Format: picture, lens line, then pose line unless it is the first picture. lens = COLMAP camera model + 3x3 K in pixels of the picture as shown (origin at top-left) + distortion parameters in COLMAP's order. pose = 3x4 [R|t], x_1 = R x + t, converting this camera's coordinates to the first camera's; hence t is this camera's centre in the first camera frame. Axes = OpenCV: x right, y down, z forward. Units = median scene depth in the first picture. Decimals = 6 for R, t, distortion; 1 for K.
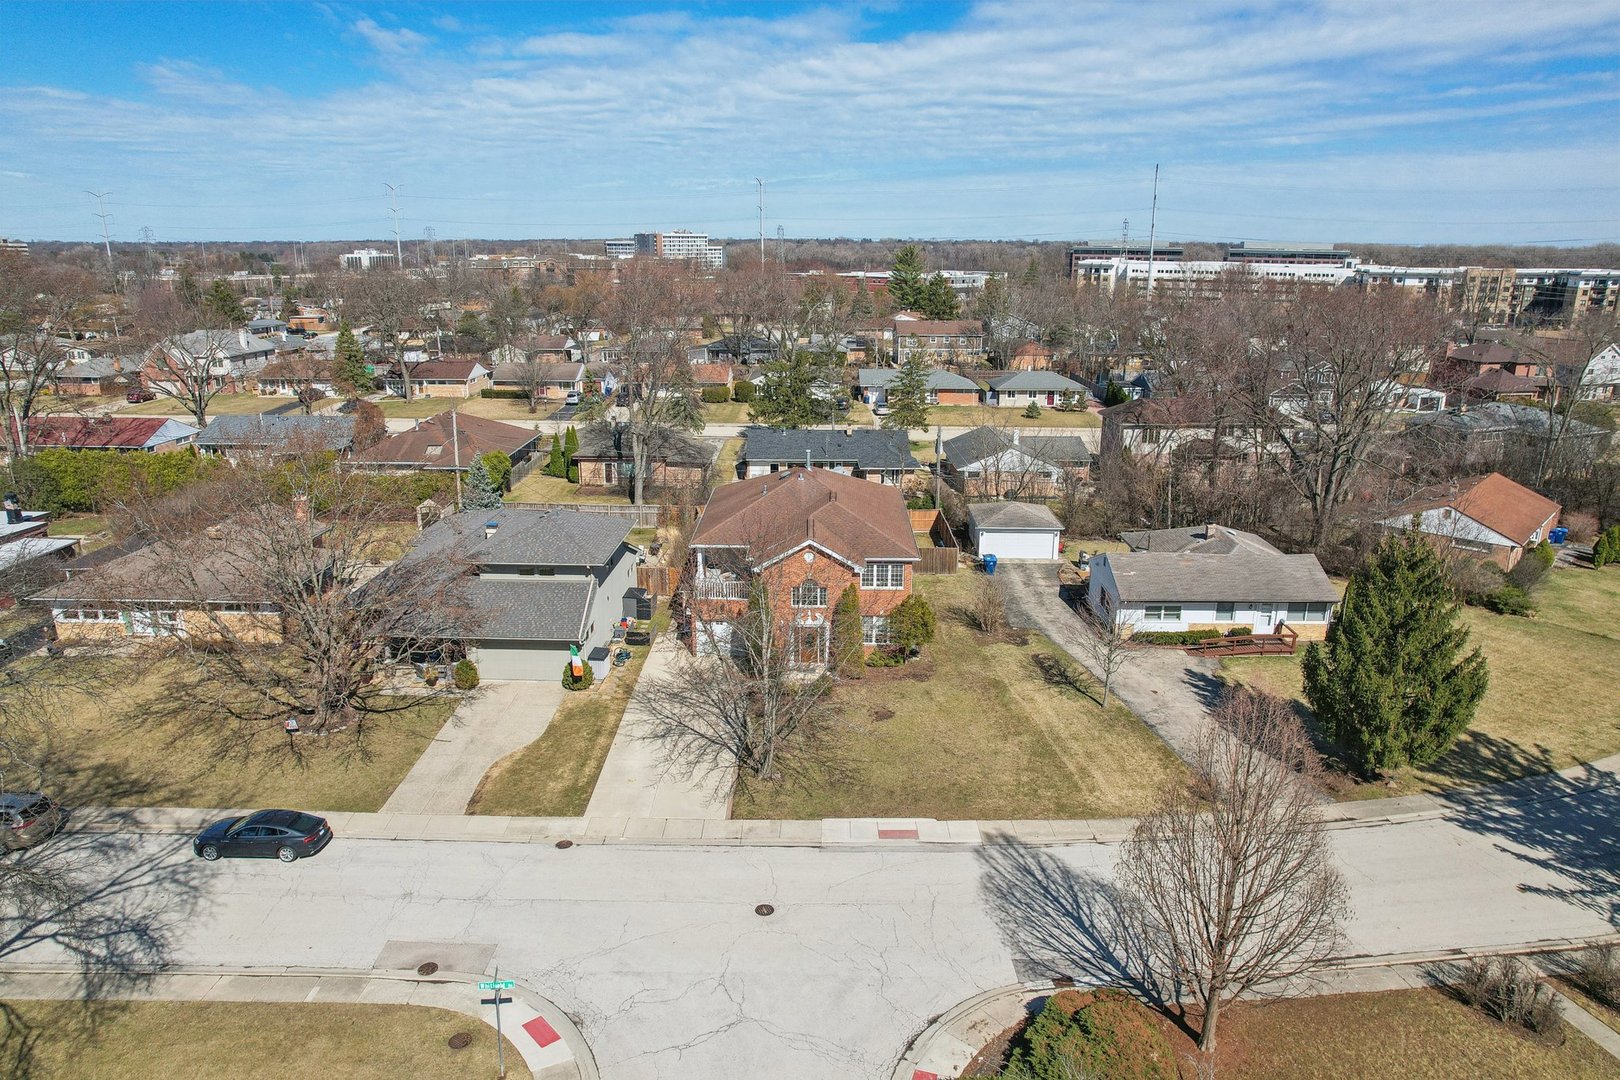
lens RADIAL K [[961.7, 0, 820.7], [0, 961.7, 471.2], [0, 0, 1]] dist [-0.066446, 0.067489]
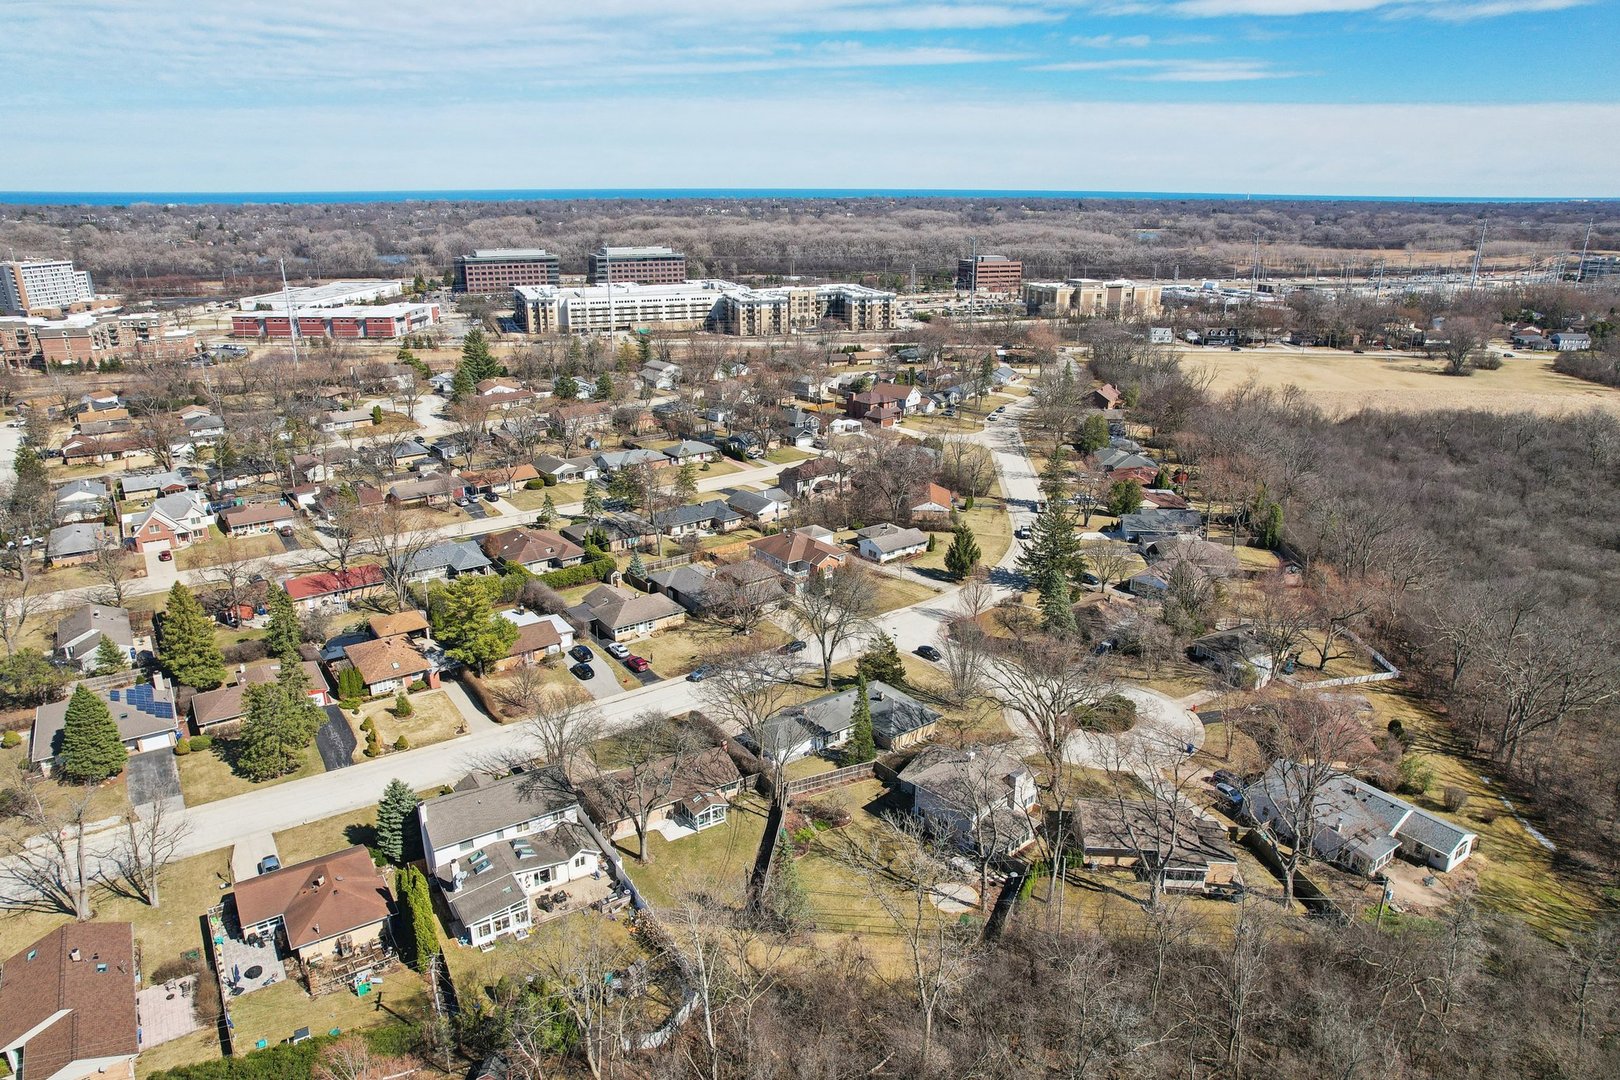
lens RADIAL K [[1079.2, 0, 810.0], [0, 1079.2, 540.0], [0, 0, 1]] dist [-0.084655, 0.069276]
pose [[0.765066, -0.190087, 0.615257, -0.159220], [0.121003, 0.980856, 0.152574, -0.037272], [-0.632481, -0.042281, 0.773421, -0.128417]]
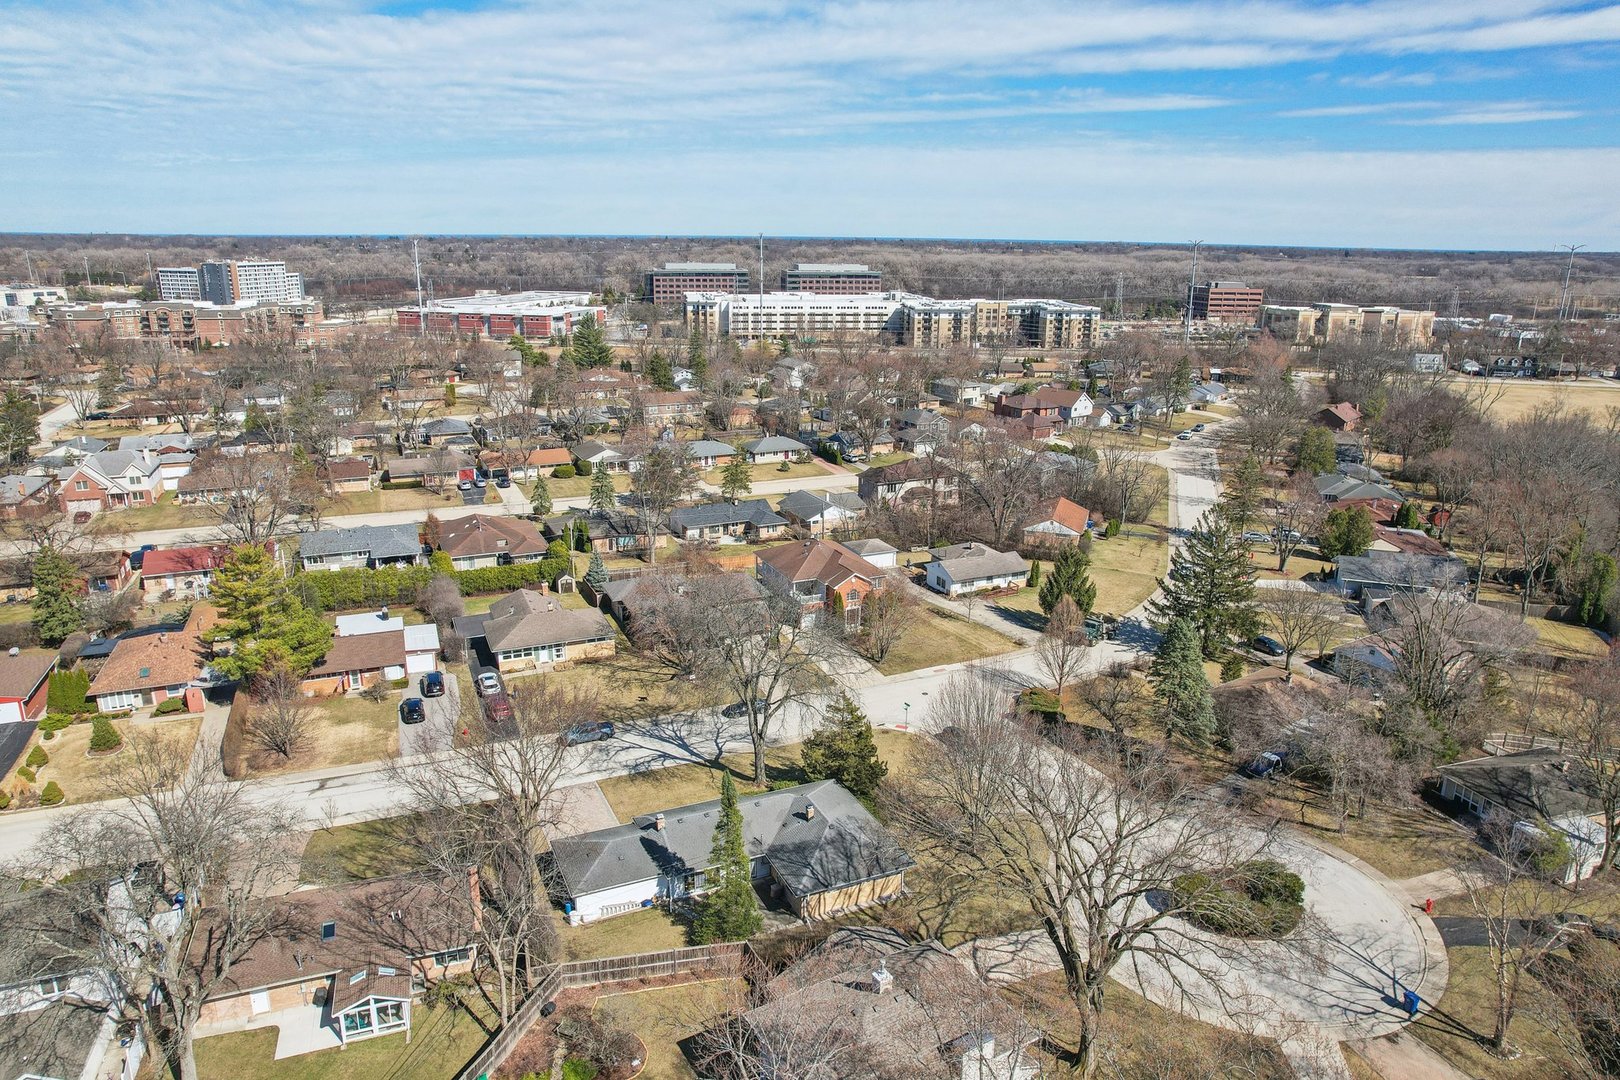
lens RADIAL K [[1079.2, 0, 810.0], [0, 1079.2, 540.0], [0, 0, 1]] dist [-0.084655, 0.069276]
pose [[0.888686, -0.102248, 0.446970, -0.081397], [0.071376, 0.993785, 0.085424, -0.014858], [-0.452927, -0.044012, 0.890461, -0.082147]]
